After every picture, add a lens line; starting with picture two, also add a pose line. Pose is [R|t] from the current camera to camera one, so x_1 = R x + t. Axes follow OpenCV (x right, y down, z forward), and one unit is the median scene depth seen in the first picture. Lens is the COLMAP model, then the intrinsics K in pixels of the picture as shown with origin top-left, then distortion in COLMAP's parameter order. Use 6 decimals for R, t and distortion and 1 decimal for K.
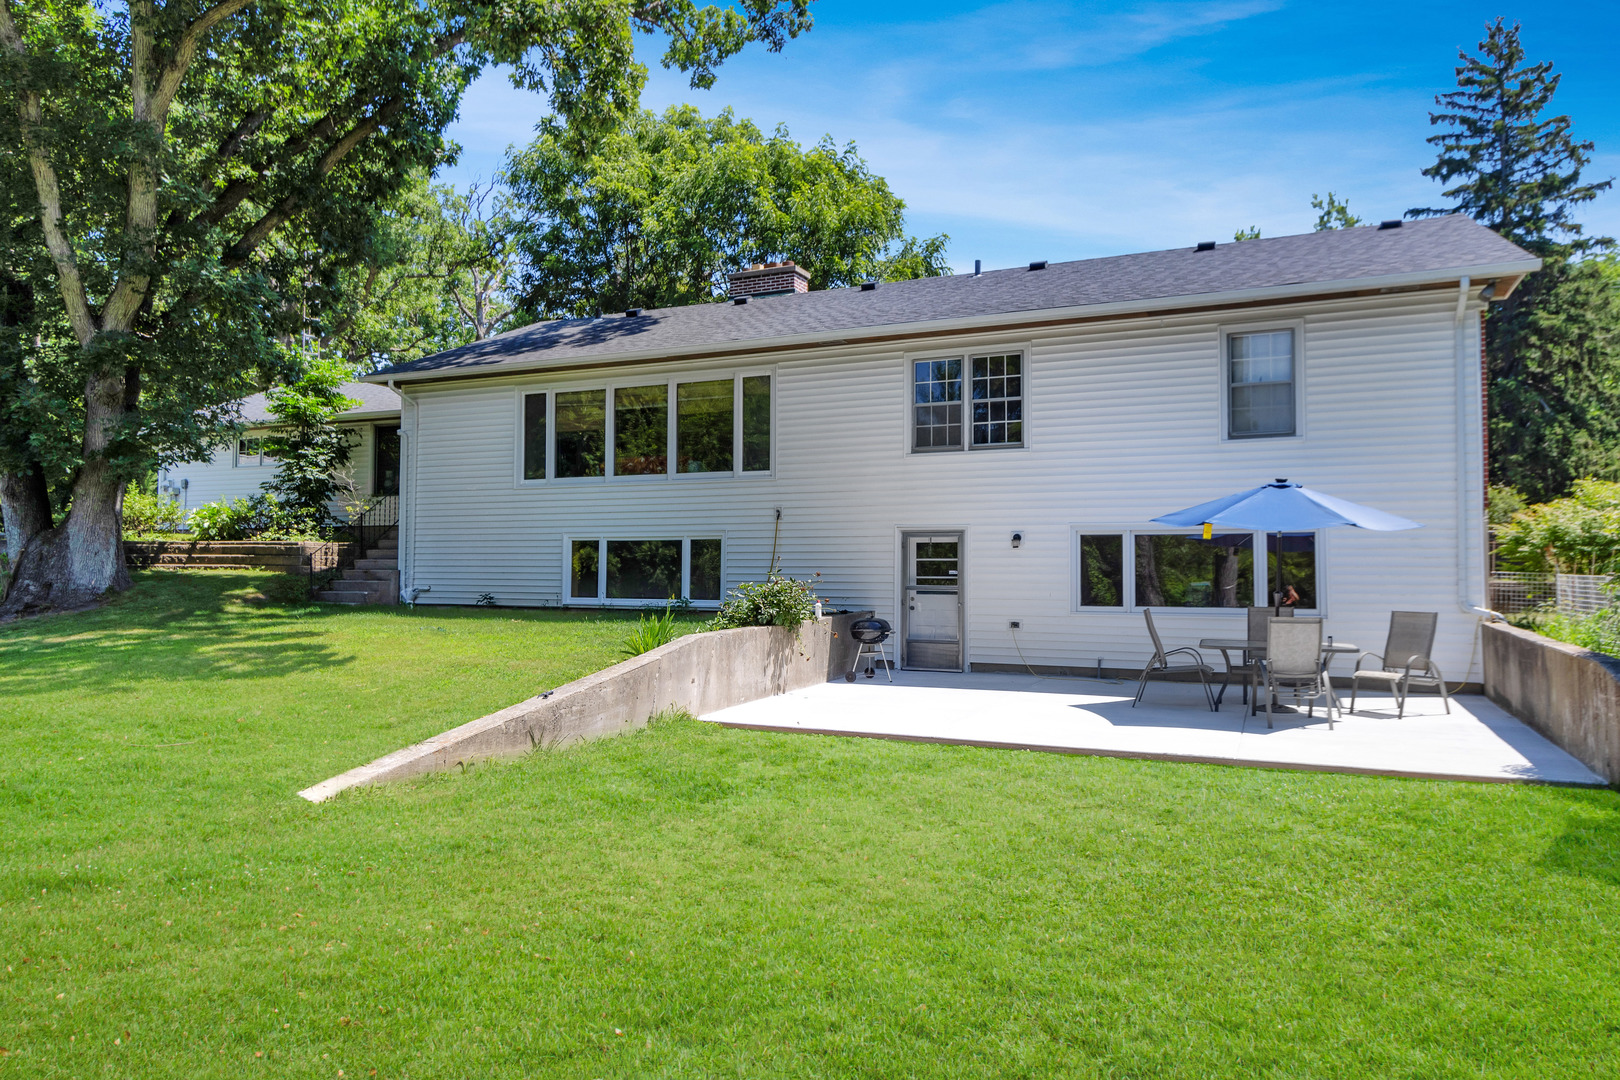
lens RADIAL K [[1144.5, 0, 851.9], [0, 1144.5, 545.9], [0, 0, 1]] dist [0.009356, -0.041039]
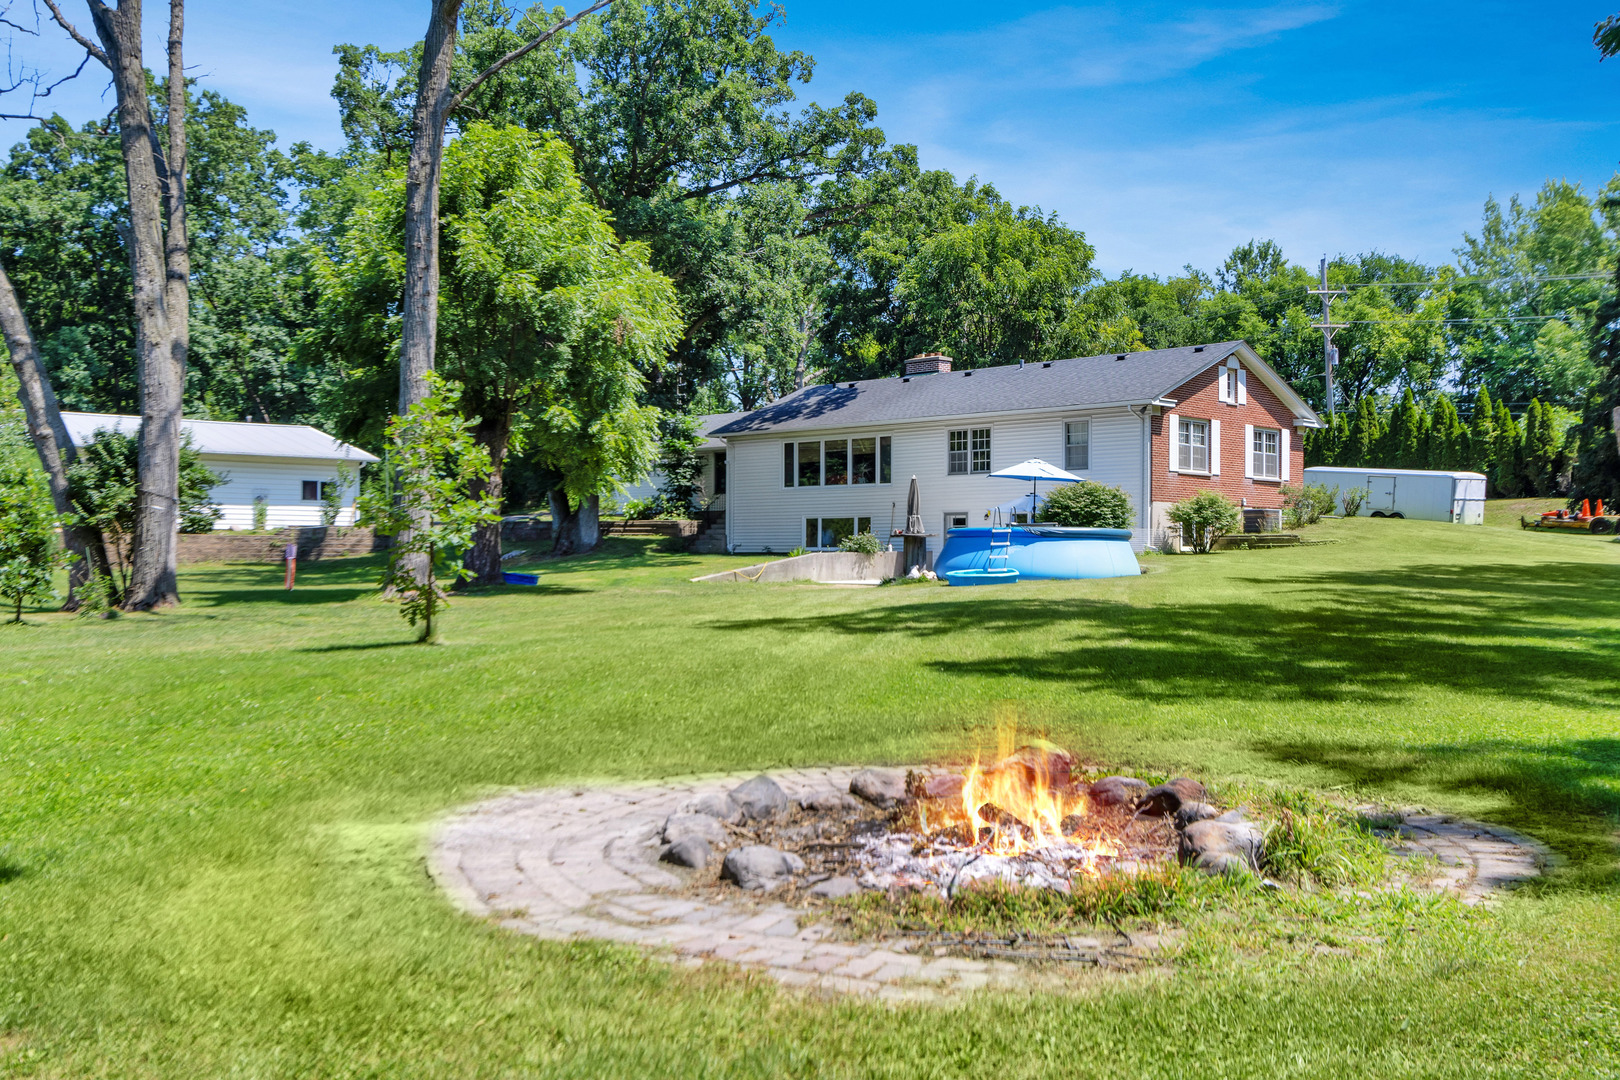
lens RADIAL K [[1040.0, 0, 810.0], [0, 1040.0, 540.0], [0, 0, 1]] dist [-0.001330, -0.000047]
pose [[0.951010, -0.005896, -0.309103, 0.253486], [0.012372, 0.999743, 0.018993, -0.001093], [0.308911, -0.021887, 0.950839, -0.562297]]
